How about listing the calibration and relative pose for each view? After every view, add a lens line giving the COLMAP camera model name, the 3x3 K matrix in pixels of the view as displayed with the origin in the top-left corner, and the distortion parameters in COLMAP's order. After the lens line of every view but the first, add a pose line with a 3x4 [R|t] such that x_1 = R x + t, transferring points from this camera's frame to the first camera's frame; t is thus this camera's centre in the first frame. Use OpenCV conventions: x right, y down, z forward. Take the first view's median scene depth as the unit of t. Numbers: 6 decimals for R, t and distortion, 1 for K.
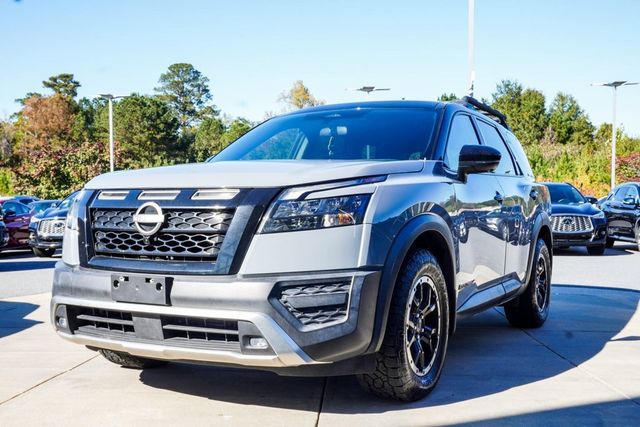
lens RADIAL K [[728.8, 0, 320.2], [0, 728.8, 208.7], [0, 0, 1]] dist [-0.031977, 0.000000]
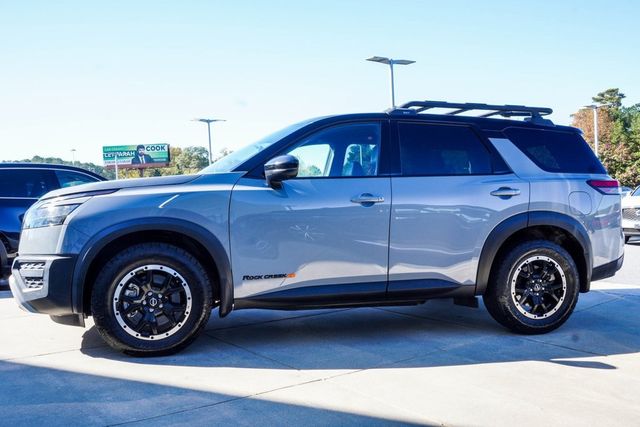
lens RADIAL K [[550.4, 0, 320.8], [0, 550.4, 211.1], [0, 0, 1]] dist [-0.008606, -0.006795]
pose [[0.645556, 0.005151, -0.763696, 1.188841], [0.011705, 0.999793, 0.016638, -0.017890], [0.763624, -0.019680, 0.645362, 0.658365]]
